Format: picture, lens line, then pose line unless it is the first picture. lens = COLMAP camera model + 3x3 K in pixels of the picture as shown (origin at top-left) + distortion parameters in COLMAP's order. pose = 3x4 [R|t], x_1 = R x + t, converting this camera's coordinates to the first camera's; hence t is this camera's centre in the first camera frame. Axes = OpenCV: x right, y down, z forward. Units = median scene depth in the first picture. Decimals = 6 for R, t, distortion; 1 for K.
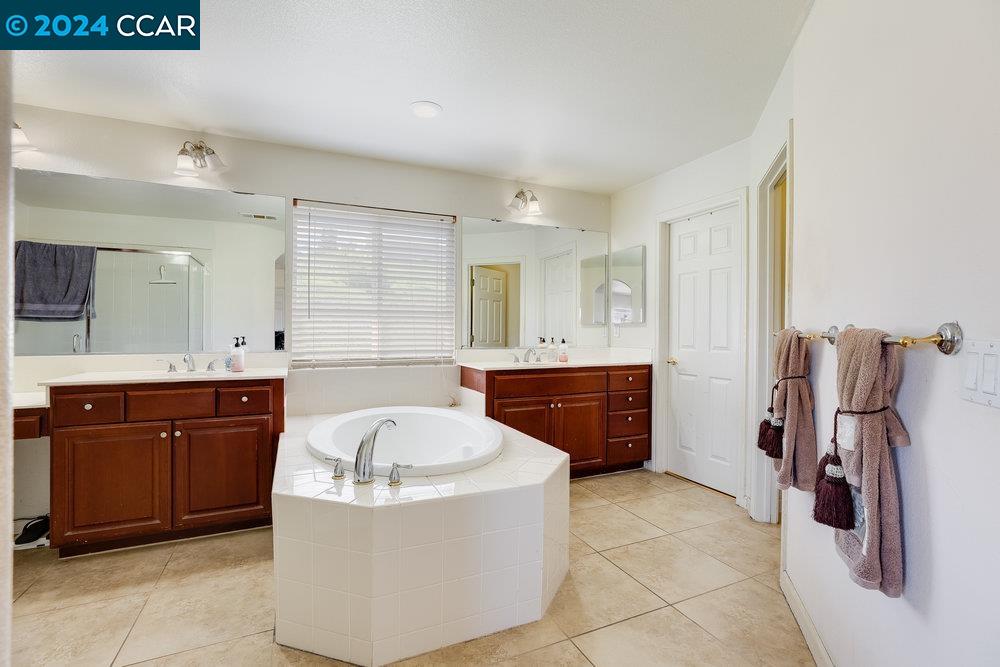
lens RADIAL K [[454.5, 0, 499.5], [0, 454.5, 336.7], [0, 0, 1]] dist [-0.029560, 0.014479]
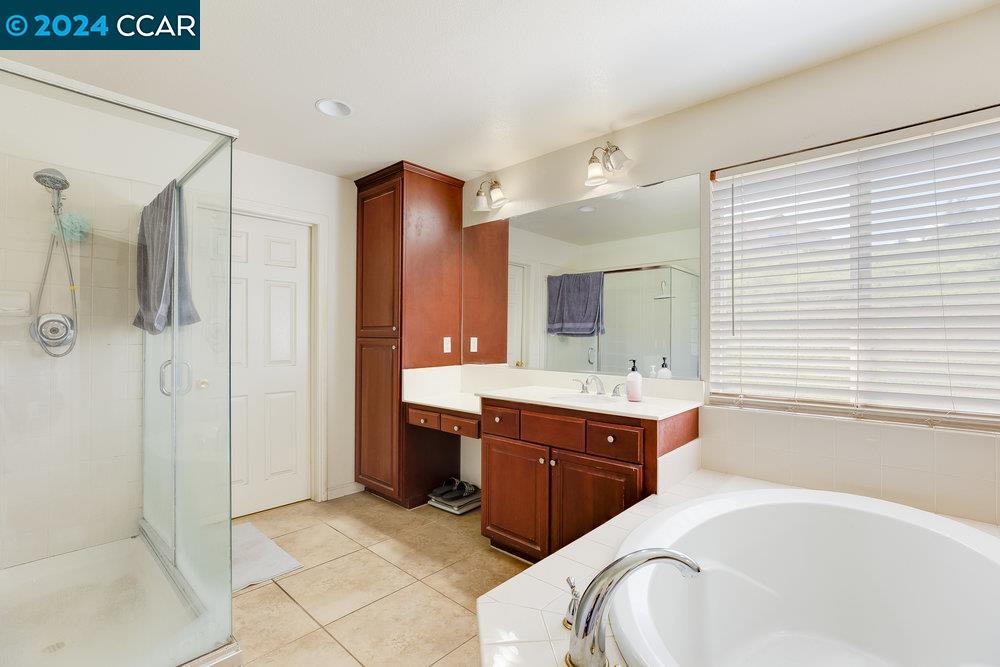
lens RADIAL K [[454.5, 0, 497.5], [0, 454.5, 333.9], [0, 0, 1]] dist [-0.029560, 0.014479]
pose [[0.384400, -0.007411, -0.923137, 0.088740], [-0.014274, 0.999801, -0.013971, -0.030155], [0.923056, 0.018548, 0.384218, 0.441362]]
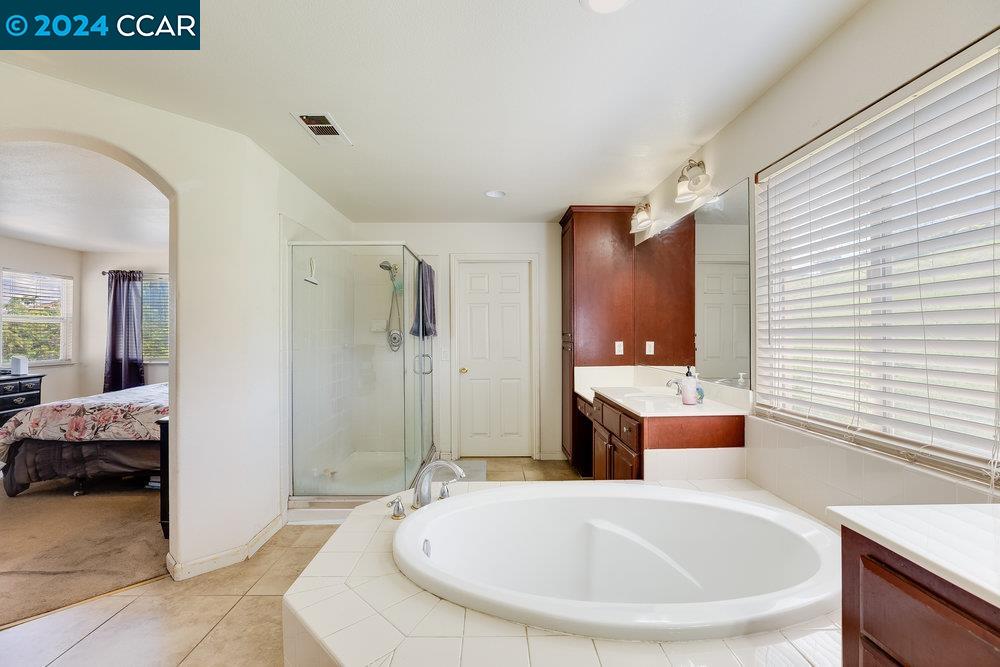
lens RADIAL K [[454.5, 0, 492.7], [0, 454.5, 331.2], [0, 0, 1]] dist [-0.029560, 0.014479]
pose [[-0.411648, -0.010048, -0.911288, 0.380059], [-0.012265, 0.999910, -0.005485, -0.055707], [0.911261, 0.008919, -0.411734, 0.998161]]
